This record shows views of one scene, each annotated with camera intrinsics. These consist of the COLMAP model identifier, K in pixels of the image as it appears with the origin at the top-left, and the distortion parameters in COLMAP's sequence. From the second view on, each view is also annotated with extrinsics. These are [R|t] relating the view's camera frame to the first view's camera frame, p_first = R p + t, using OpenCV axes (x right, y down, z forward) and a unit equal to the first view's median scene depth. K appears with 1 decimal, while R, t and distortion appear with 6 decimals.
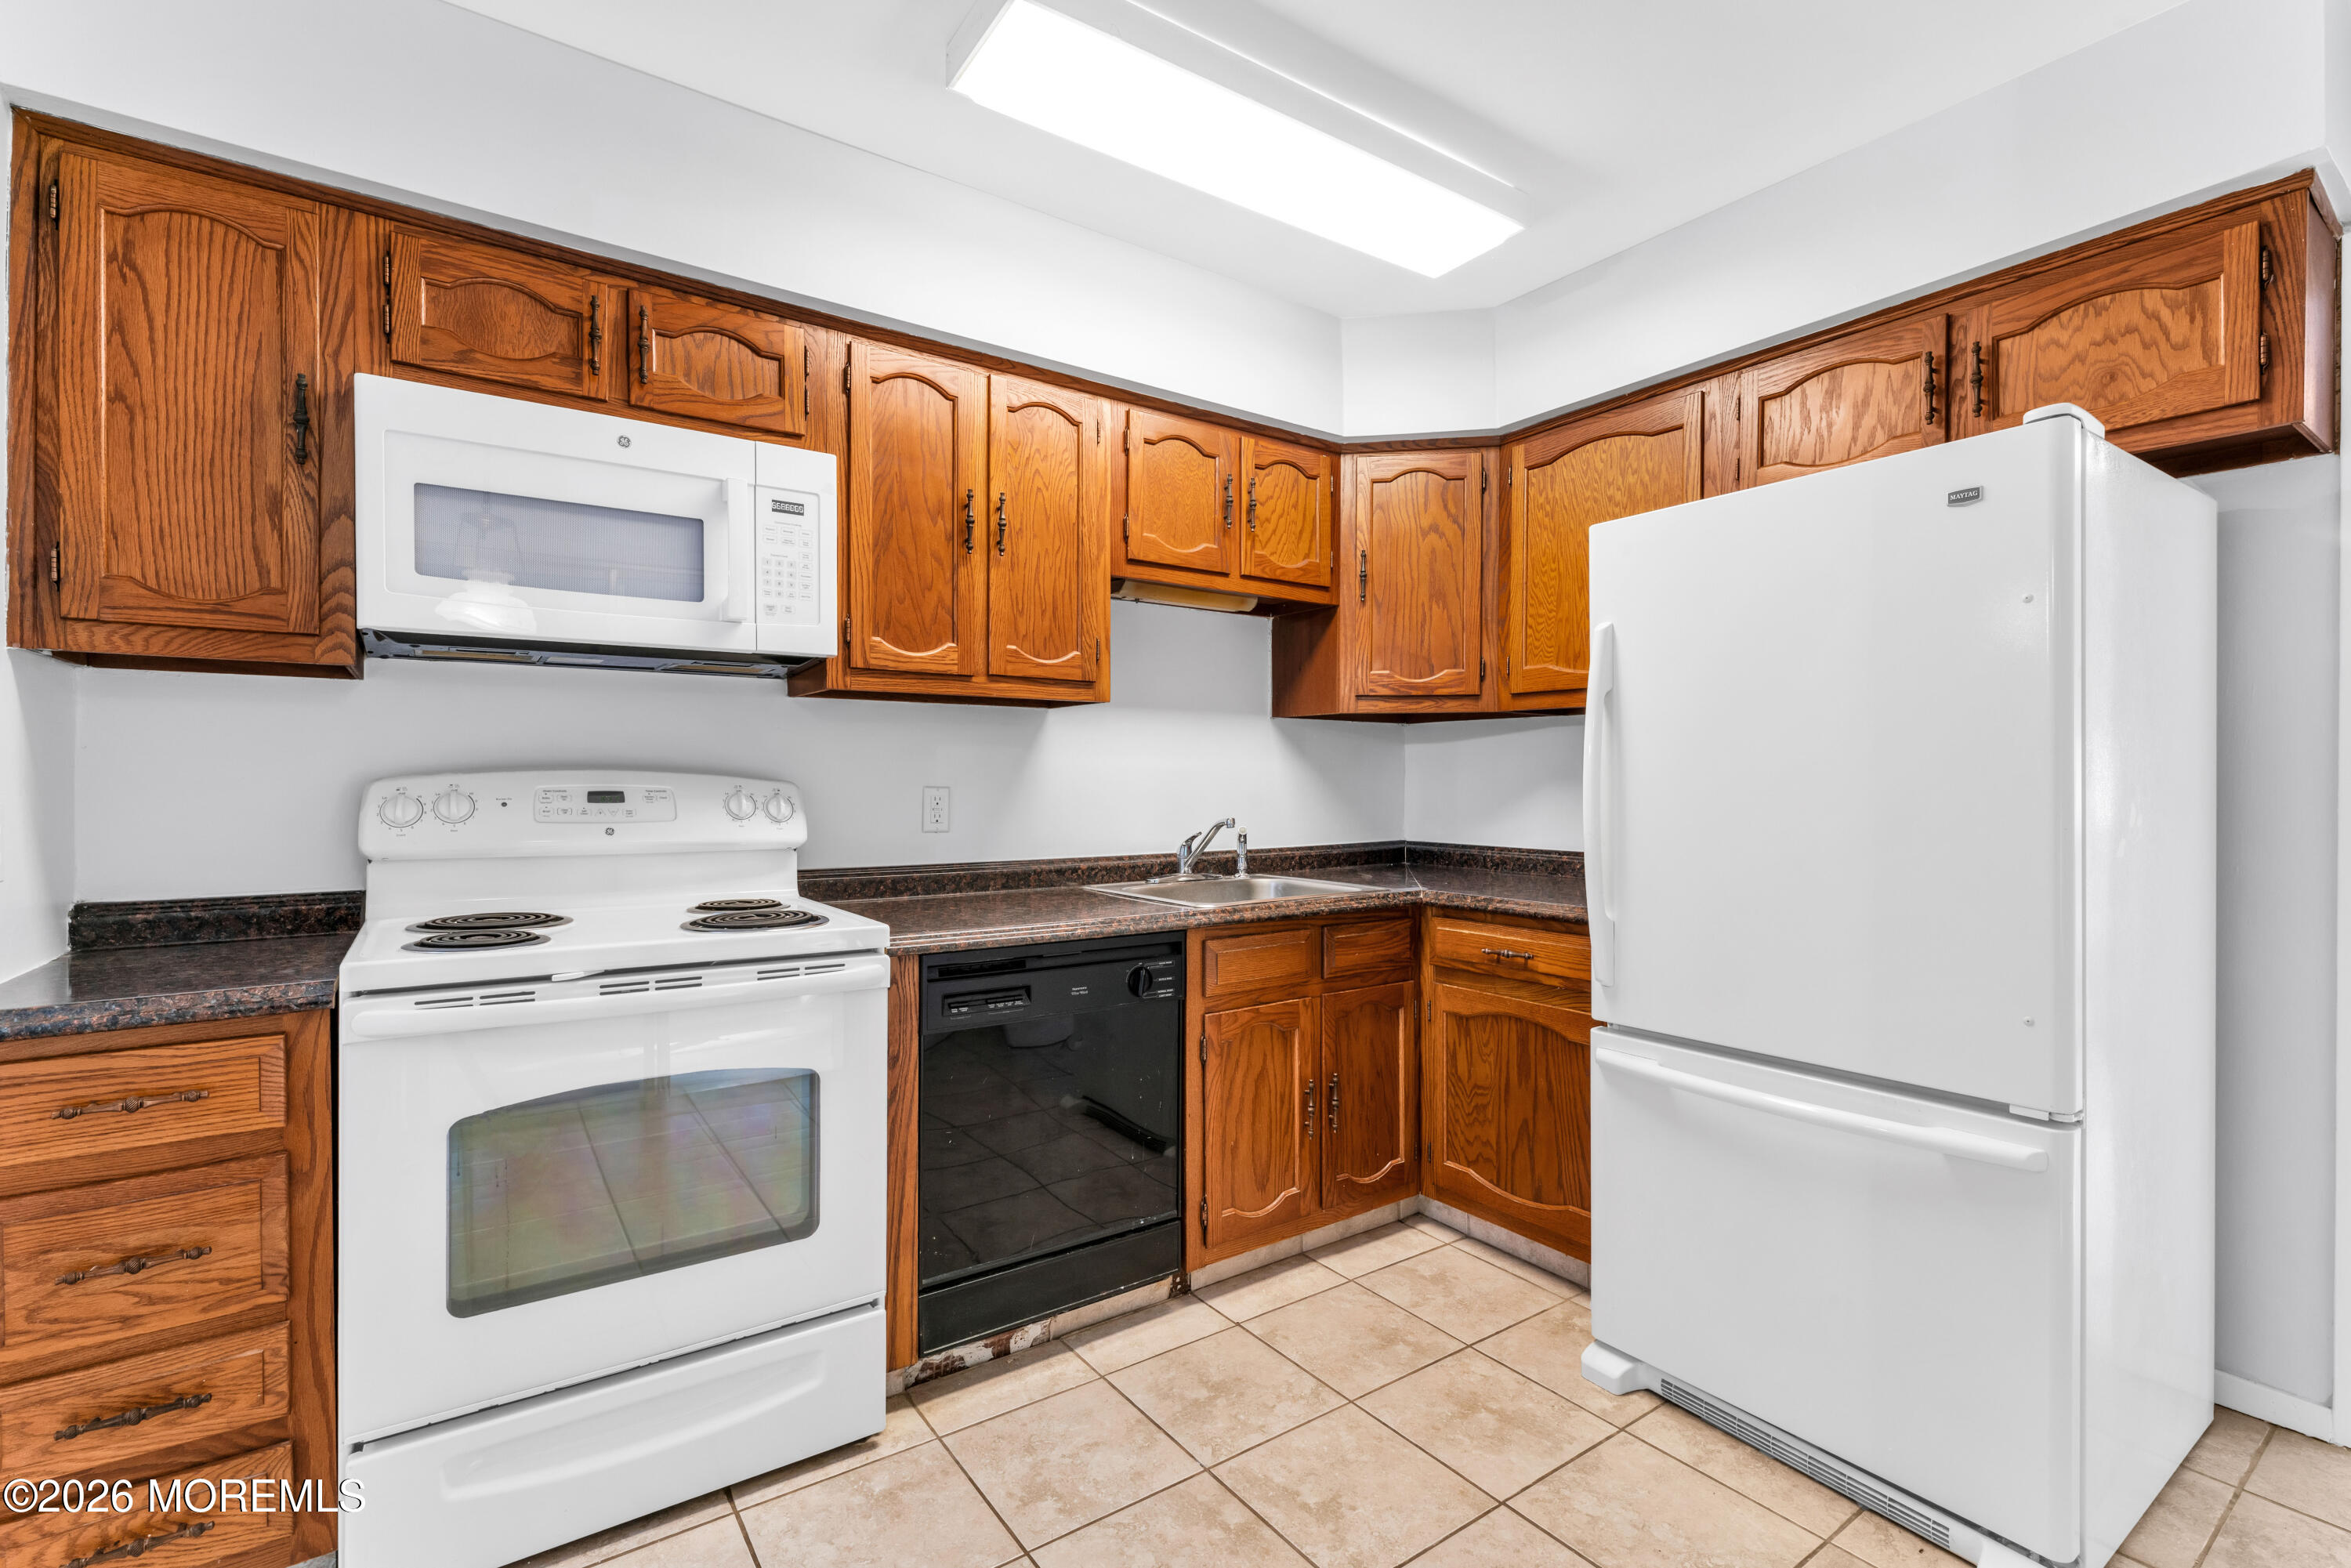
lens RADIAL K [[1051.4, 0, 1173.8], [0, 1051.4, 785.4], [0, 0, 1]] dist [-0.003643, -0.000079]
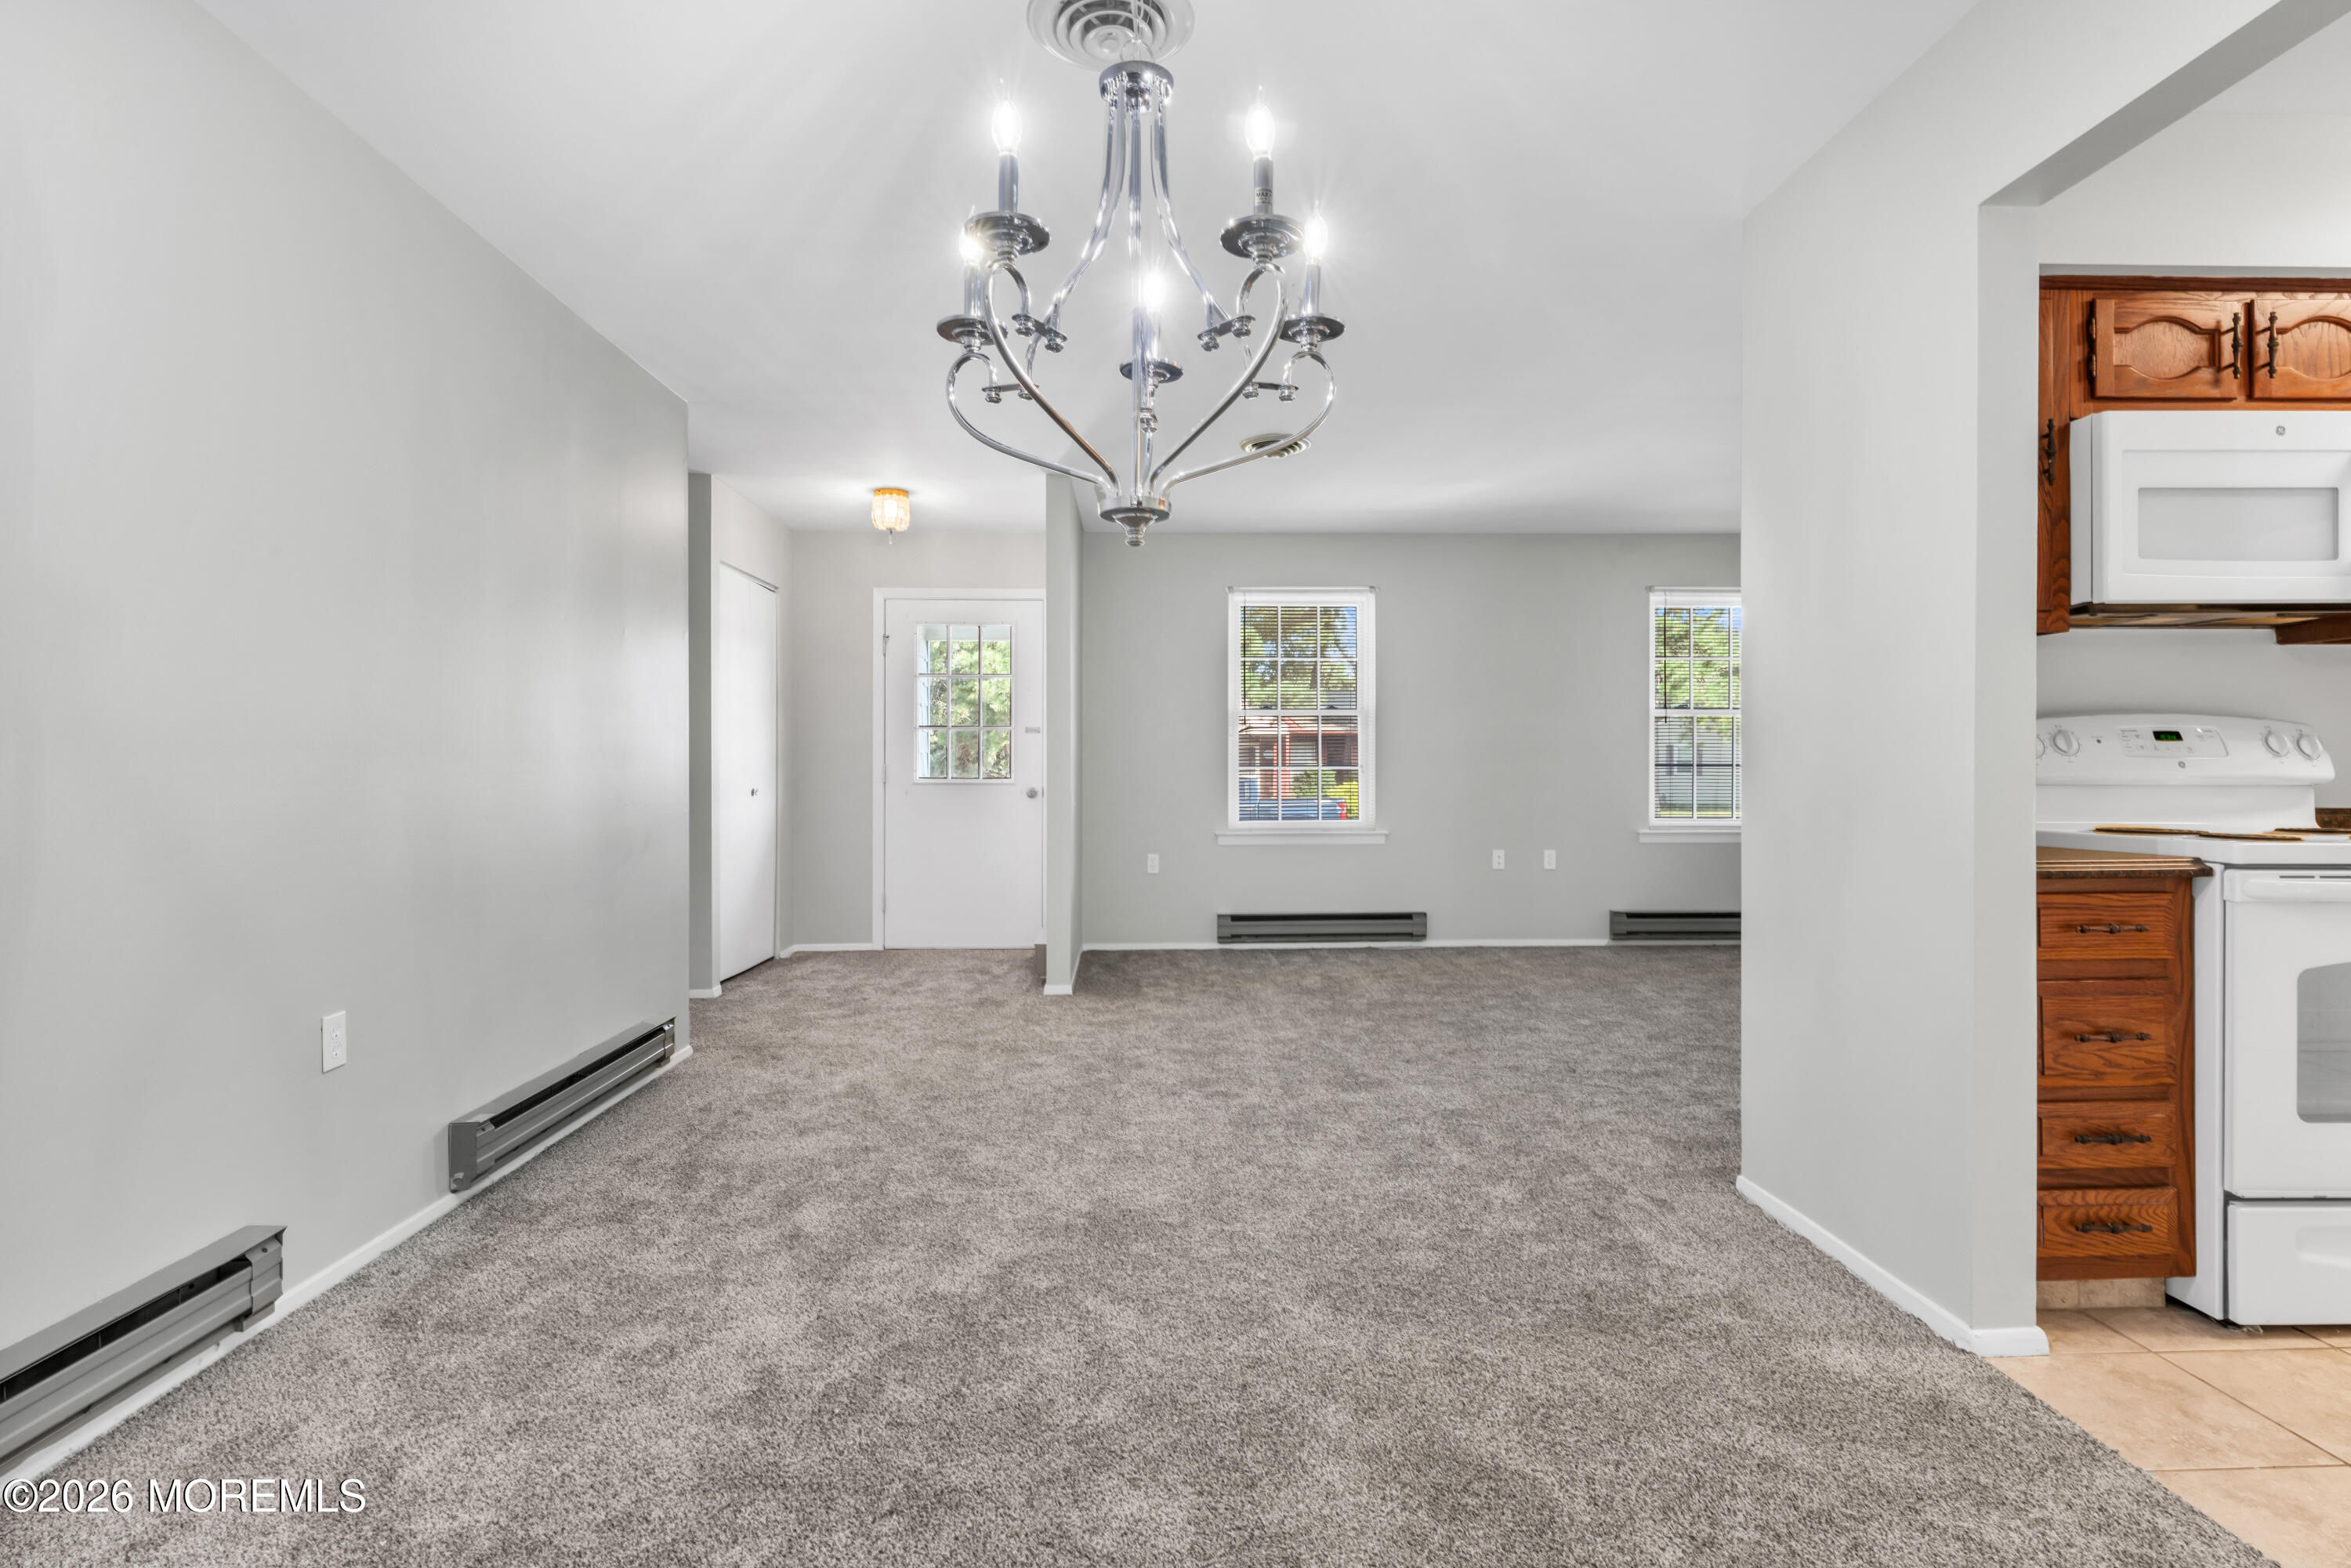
lens RADIAL K [[1145.1, 0, 1156.2], [0, 1145.1, 775.8], [0, 0, 1]] dist [-0.003172, 0.000428]
pose [[0.828151, -0.000315, -0.560504, -0.735873], [0.001059, 0.999999, 0.001004, 0.051597], [0.560504, -0.001425, 0.828151, -0.670484]]
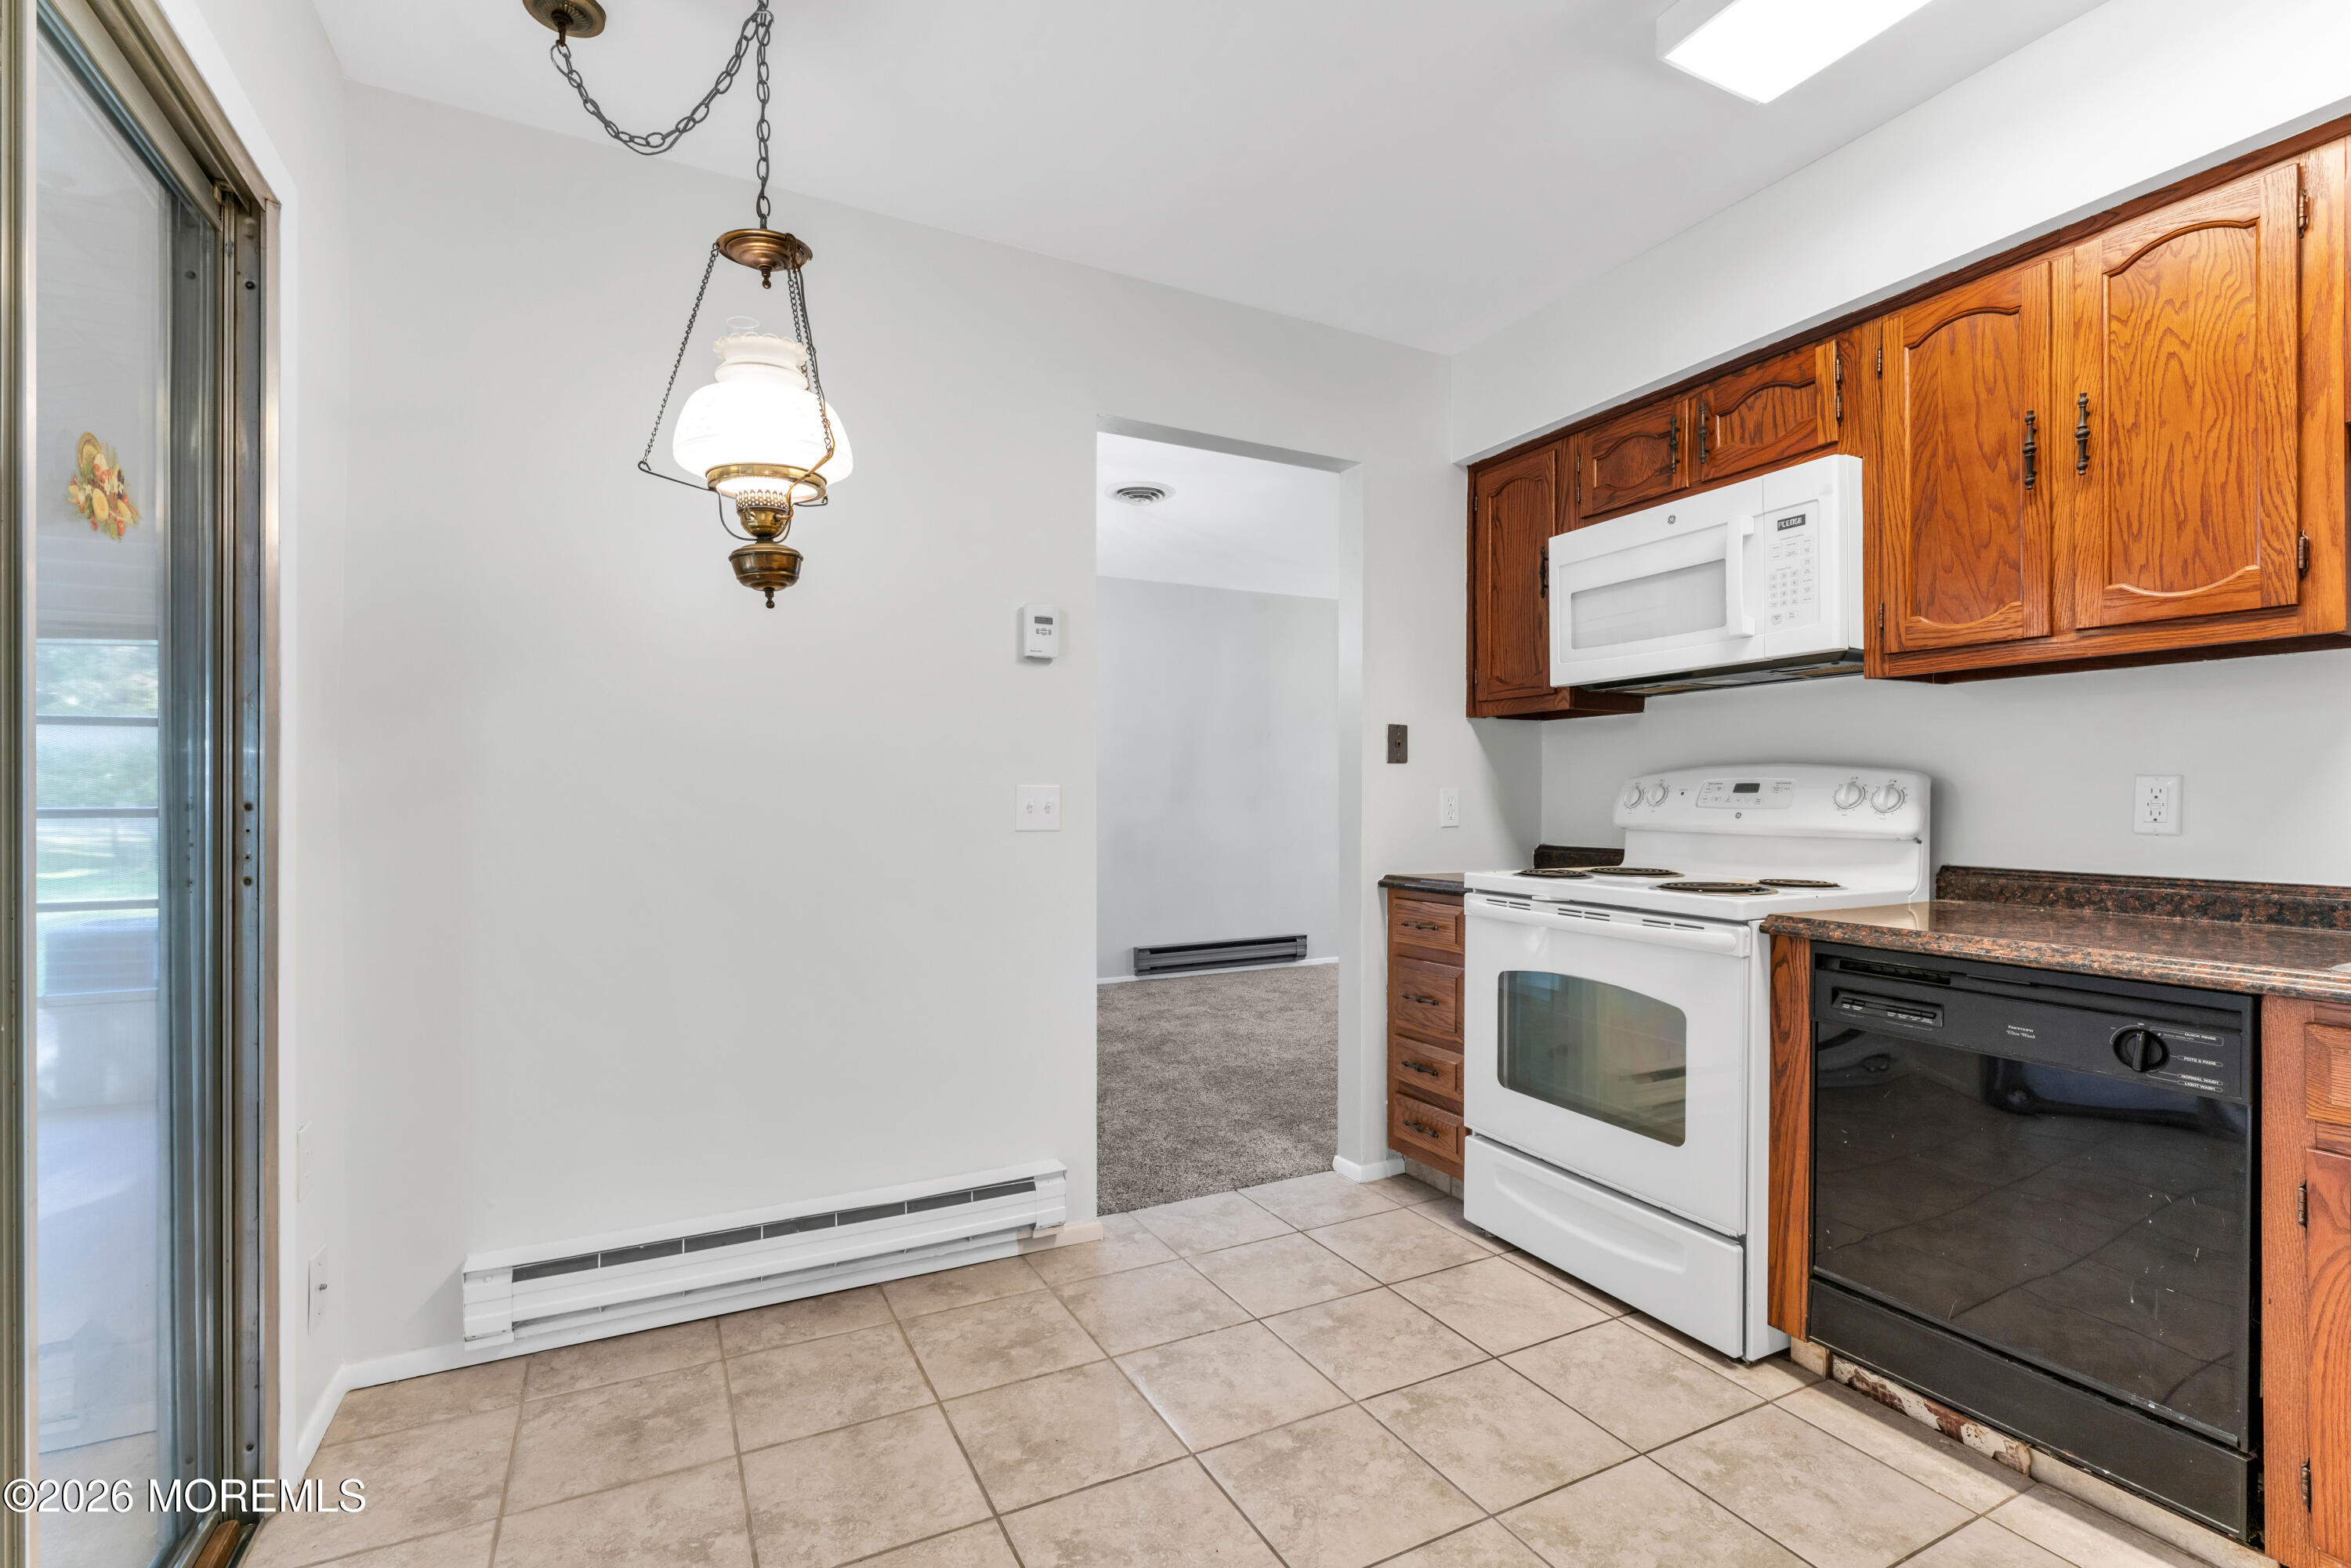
lens RADIAL K [[1051.4, 0, 1158.9], [0, 1051.4, 796.7], [0, 0, 1]] dist [-0.003643, -0.000079]
pose [[-0.154340, -0.002145, -0.988015, 0.771016], [-0.002314, 0.999996, -0.001810, 0.024375], [0.988015, 0.002007, -0.154345, 0.486669]]
